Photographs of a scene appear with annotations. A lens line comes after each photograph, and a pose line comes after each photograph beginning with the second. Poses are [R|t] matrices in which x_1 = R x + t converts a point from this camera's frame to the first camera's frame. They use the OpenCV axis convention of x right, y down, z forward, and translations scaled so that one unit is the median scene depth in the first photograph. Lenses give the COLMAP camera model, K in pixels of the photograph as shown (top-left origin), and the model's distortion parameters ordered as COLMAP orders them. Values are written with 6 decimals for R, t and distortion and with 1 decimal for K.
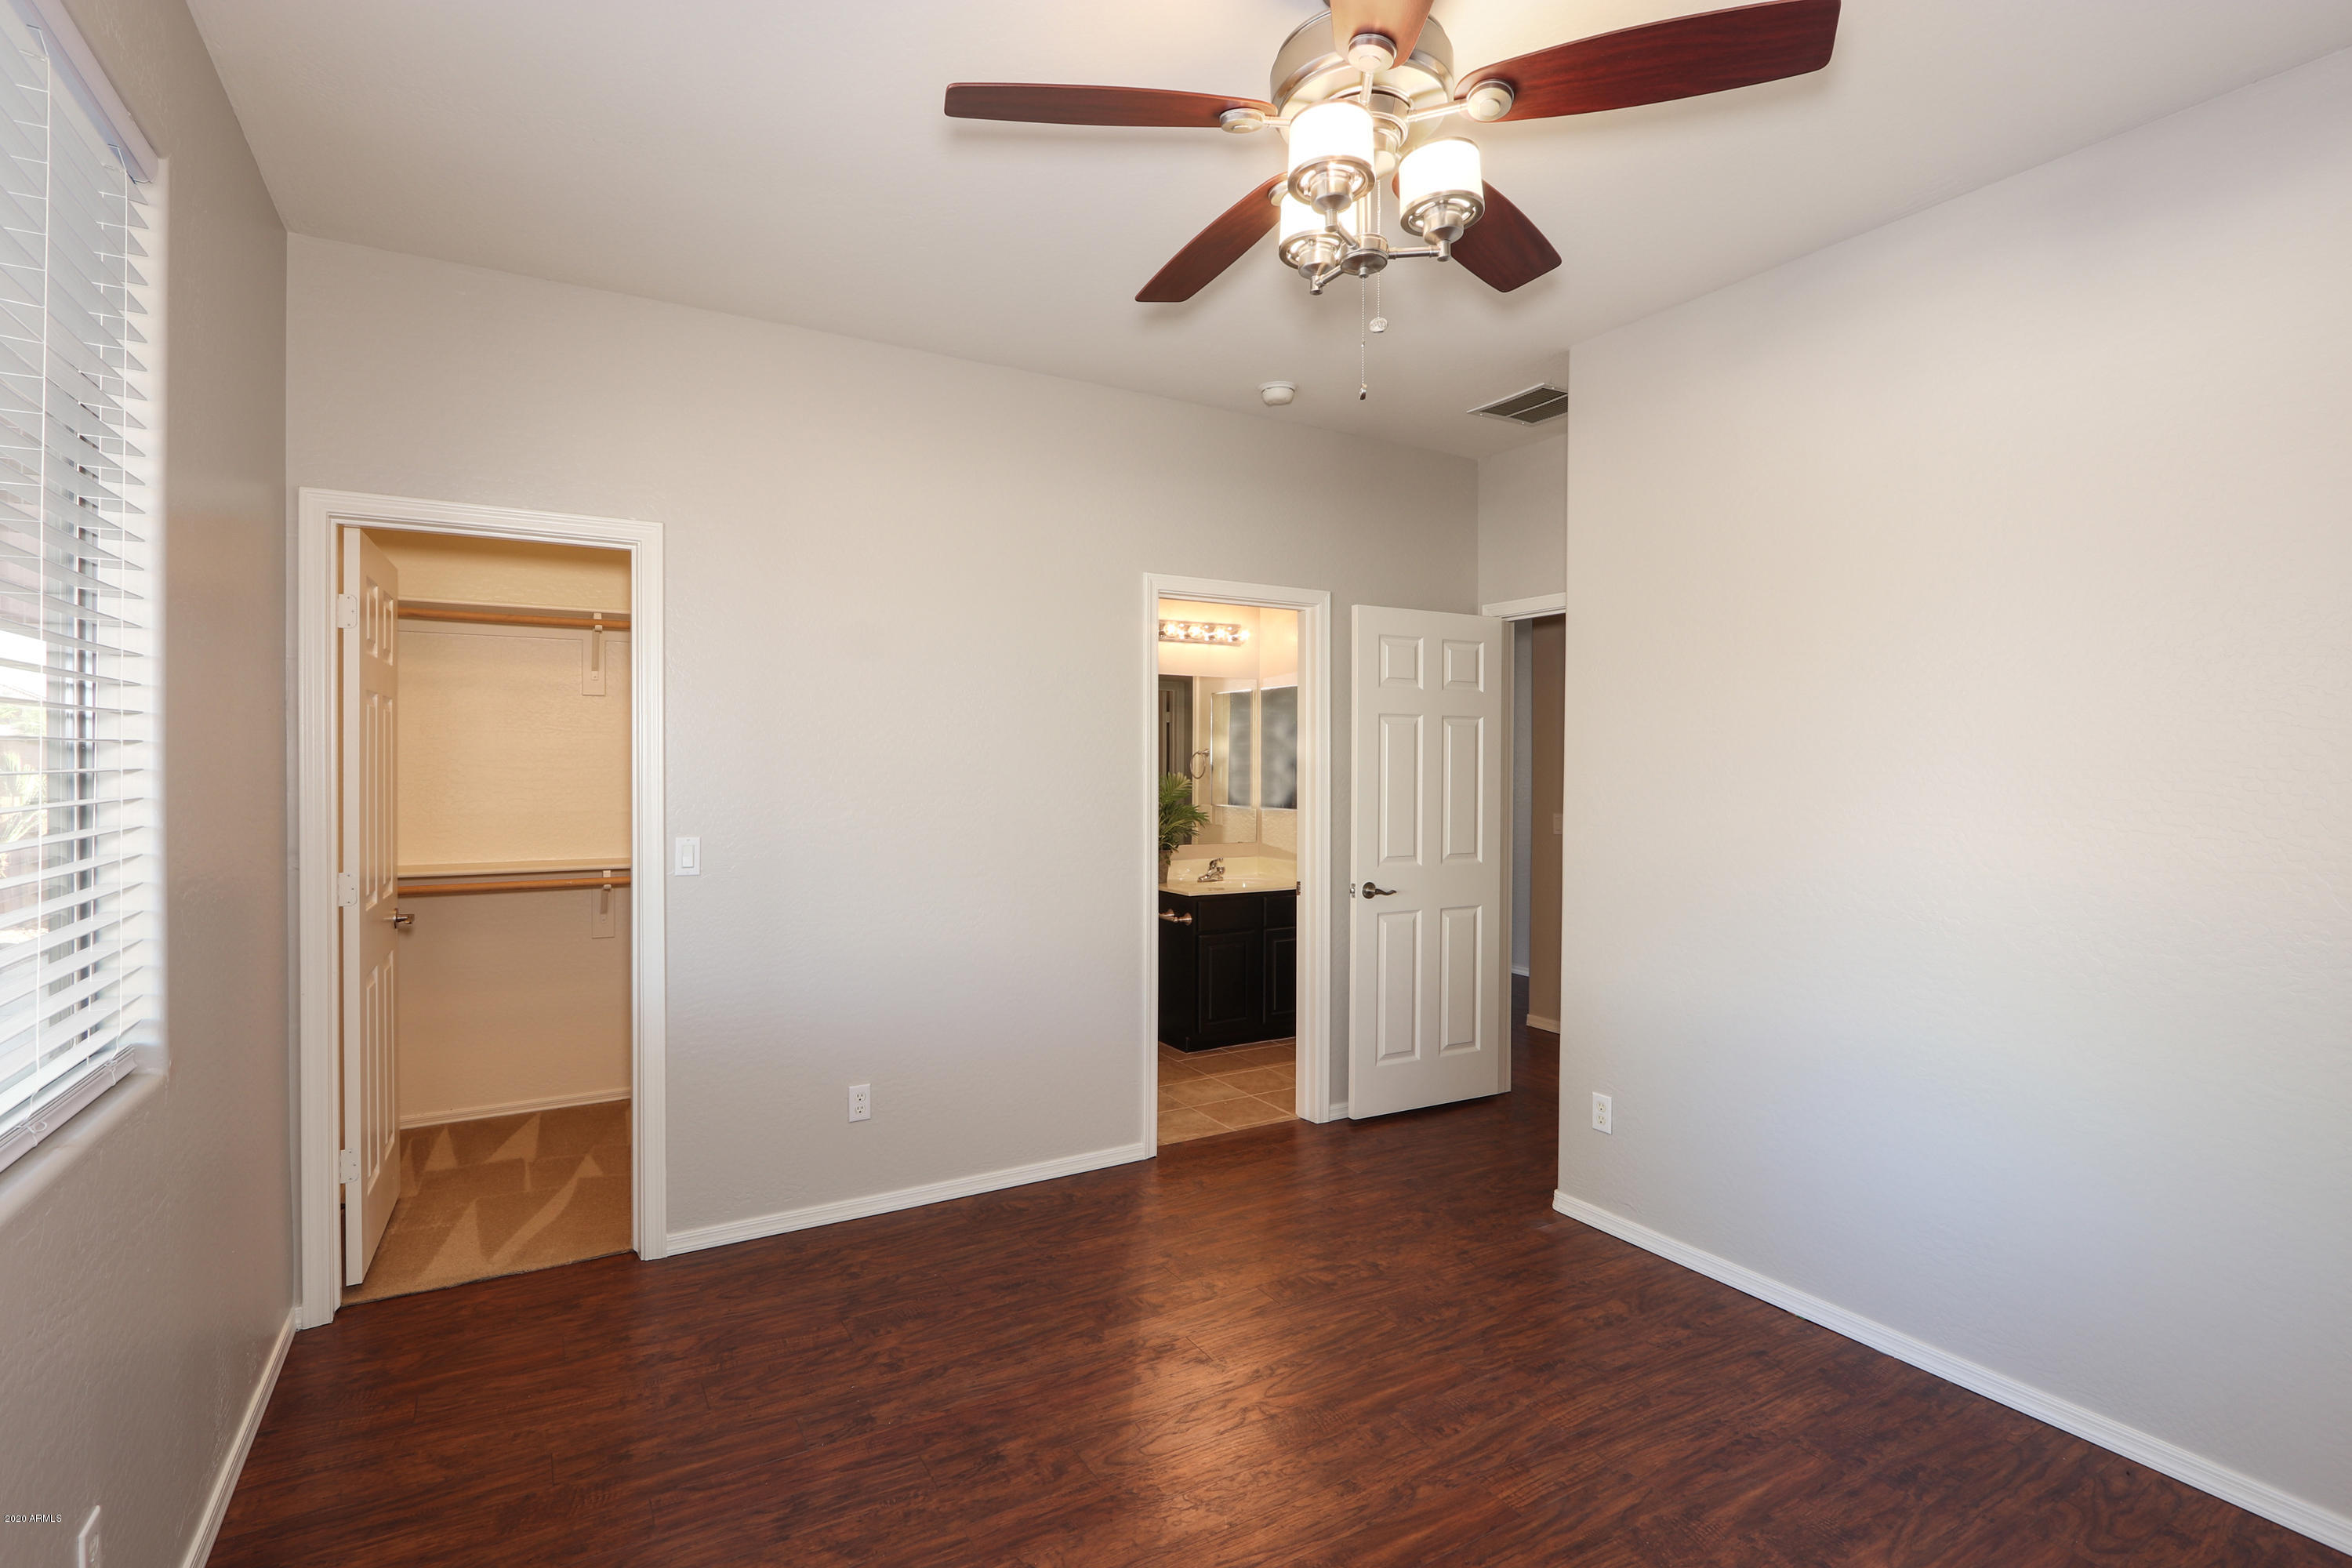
lens RADIAL K [[1103.8, 0, 1154.1], [0, 1103.8, 775.2], [0, 0, 1]] dist [-0.013224, 0.000715]
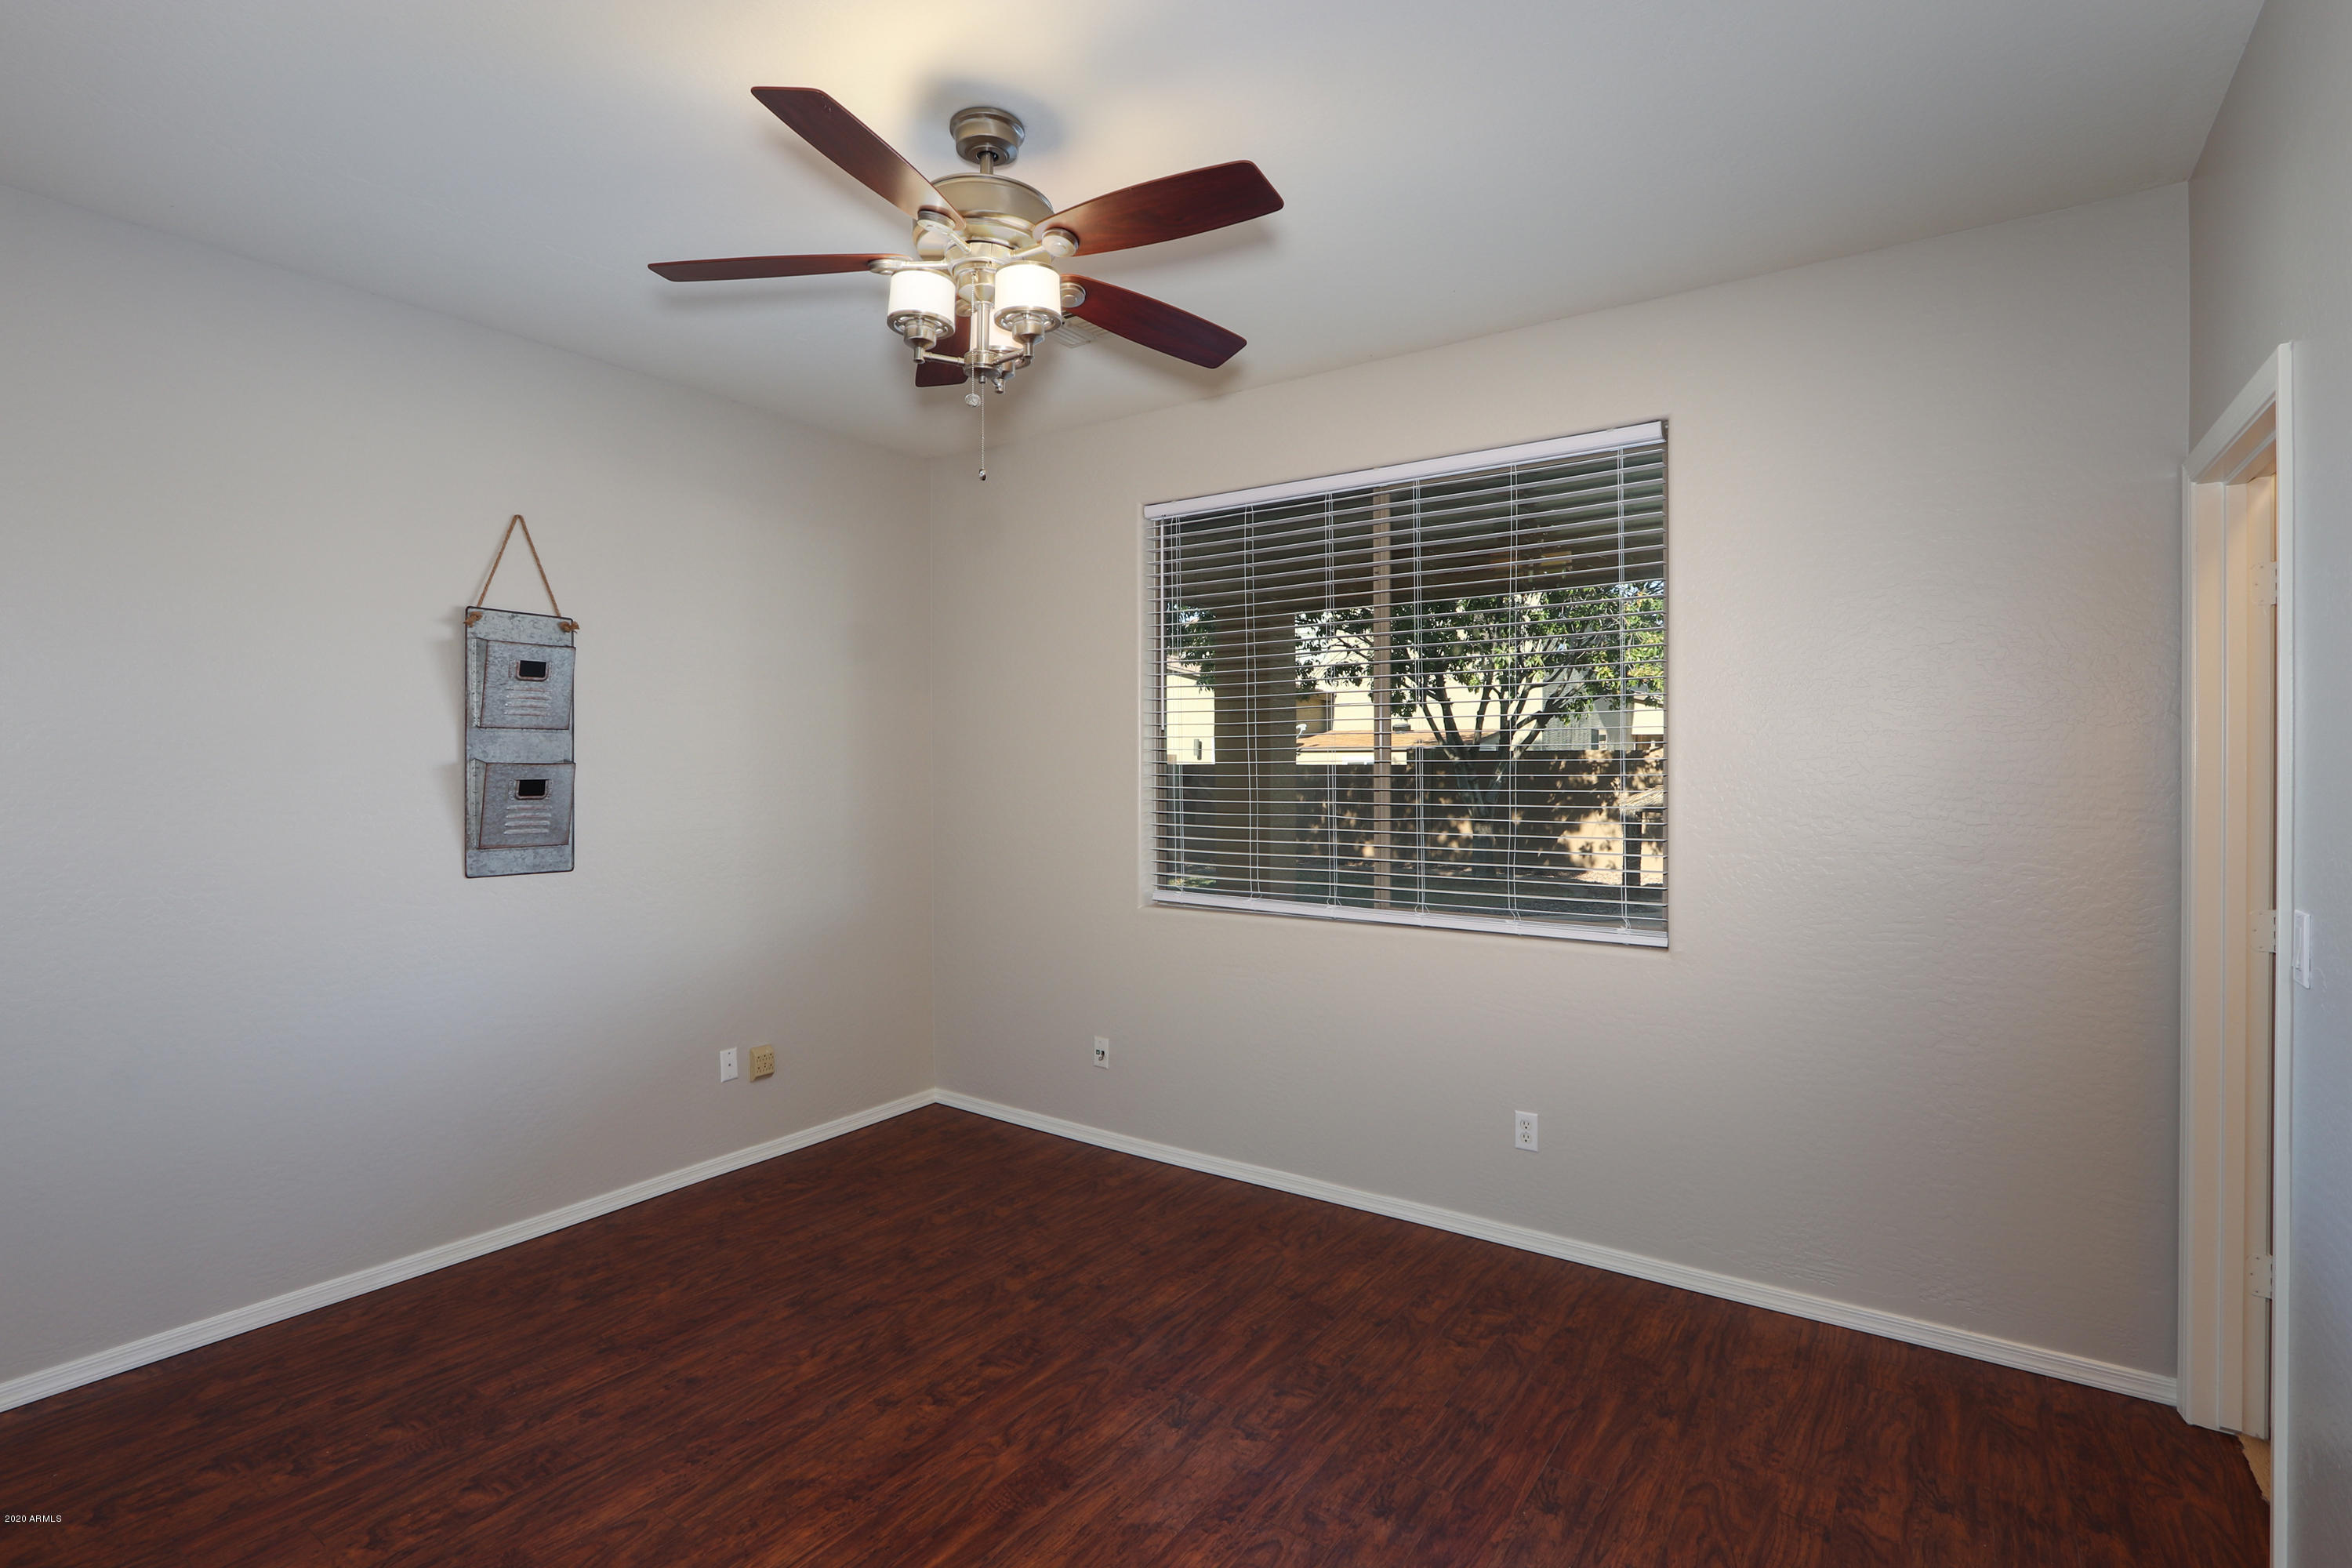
lens RADIAL K [[1103.8, 0, 1154.1], [0, 1103.8, 775.2], [0, 0, 1]] dist [-0.013224, 0.000715]
pose [[-0.907077, -0.002208, -0.420960, 0.427033], [-0.007027, 0.999926, 0.009896, -0.015281], [0.420907, 0.011935, -0.907025, 1.755955]]
